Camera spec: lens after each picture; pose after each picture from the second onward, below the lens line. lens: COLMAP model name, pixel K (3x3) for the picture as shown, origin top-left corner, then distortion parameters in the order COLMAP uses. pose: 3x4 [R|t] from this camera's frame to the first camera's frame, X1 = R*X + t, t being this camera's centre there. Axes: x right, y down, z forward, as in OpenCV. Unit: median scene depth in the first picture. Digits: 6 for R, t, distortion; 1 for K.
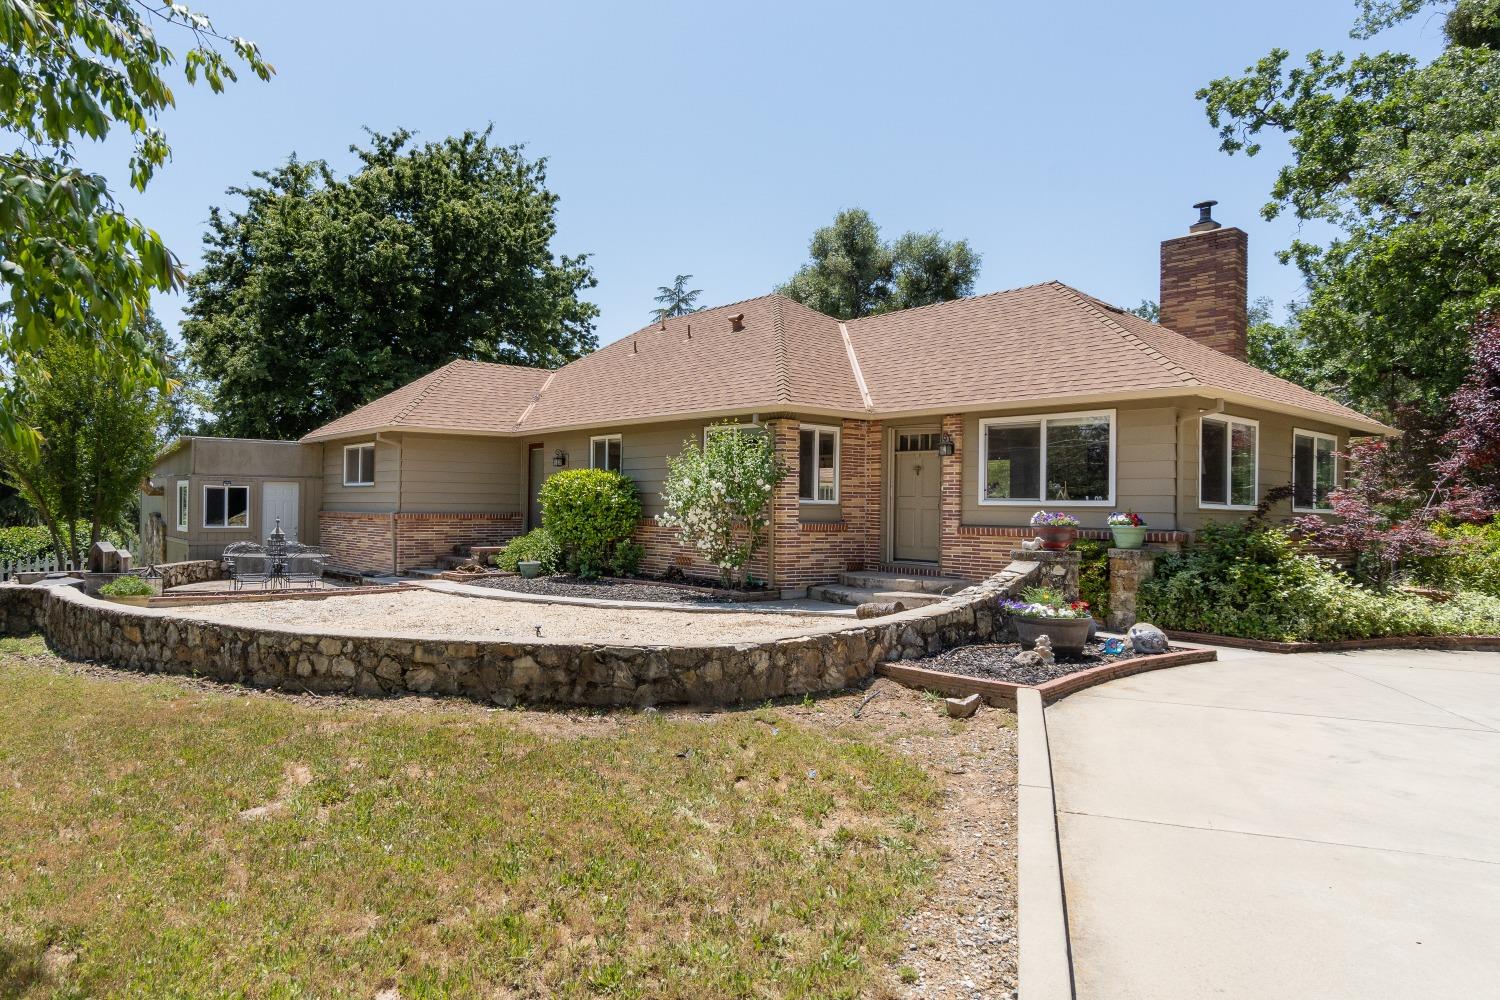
lens RADIAL K [[761.9, 0, 740.3], [0, 761.9, 505.1], [0, 0, 1]] dist [-0.001993, 0.000502]
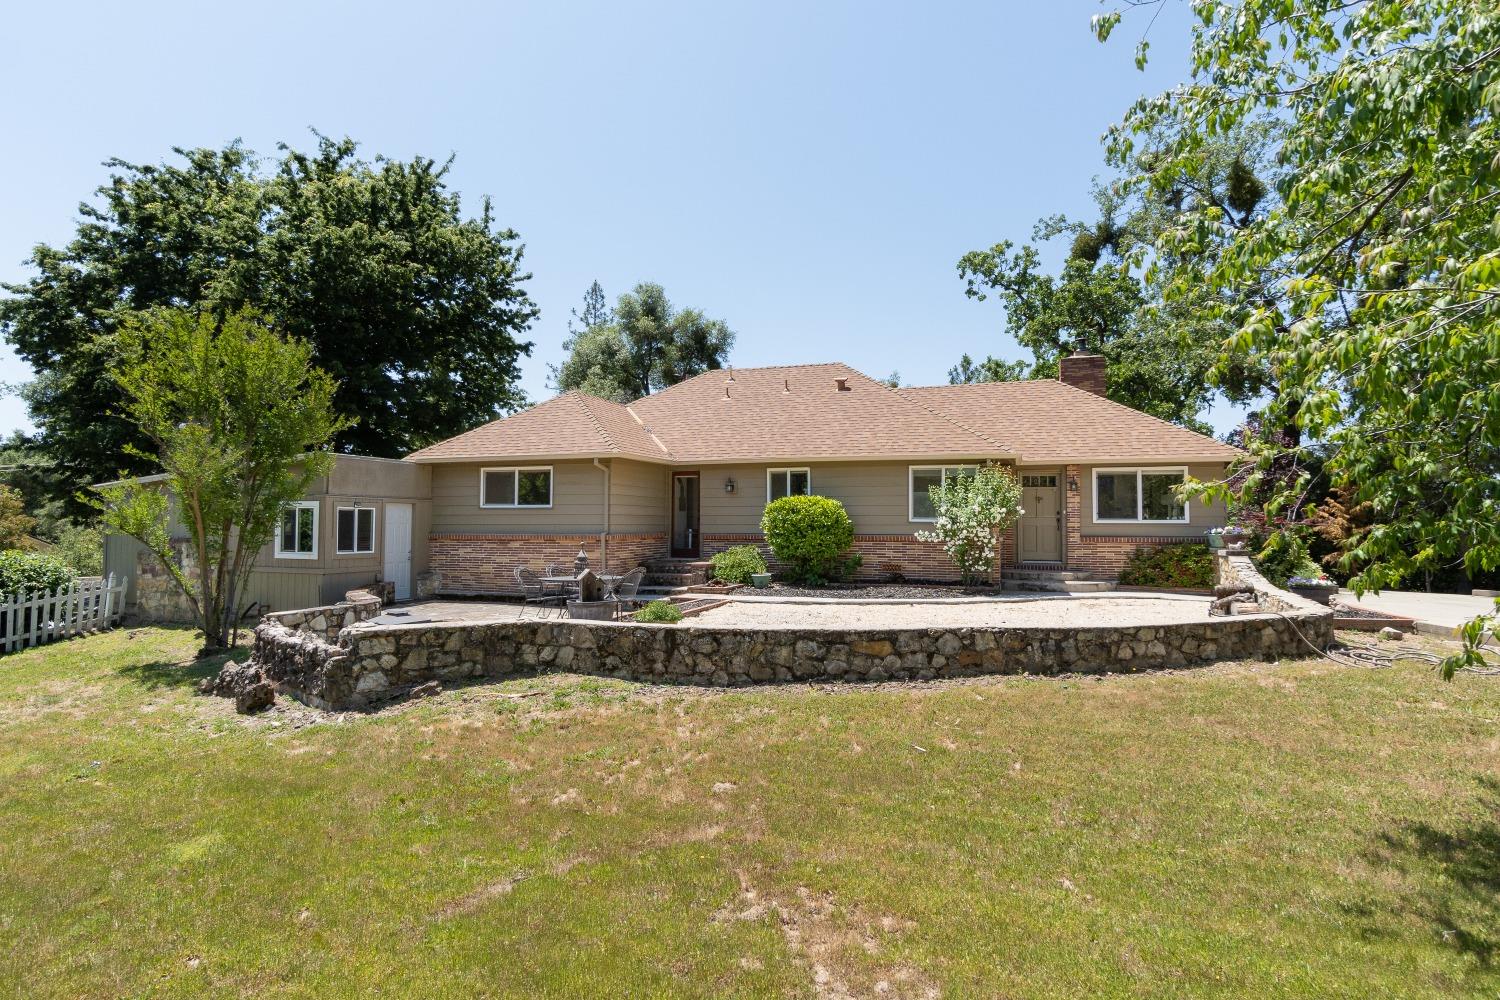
lens RADIAL K [[618.9, 0, 749.6], [0, 618.9, 515.0], [0, 0, 1]] dist [-0.000404, -0.005184]
pose [[0.891933, -0.001593, 0.452166, -0.699309], [0.006506, 0.999935, -0.009310, -0.007478], [-0.452122, 0.011245, 0.891885, 0.148062]]
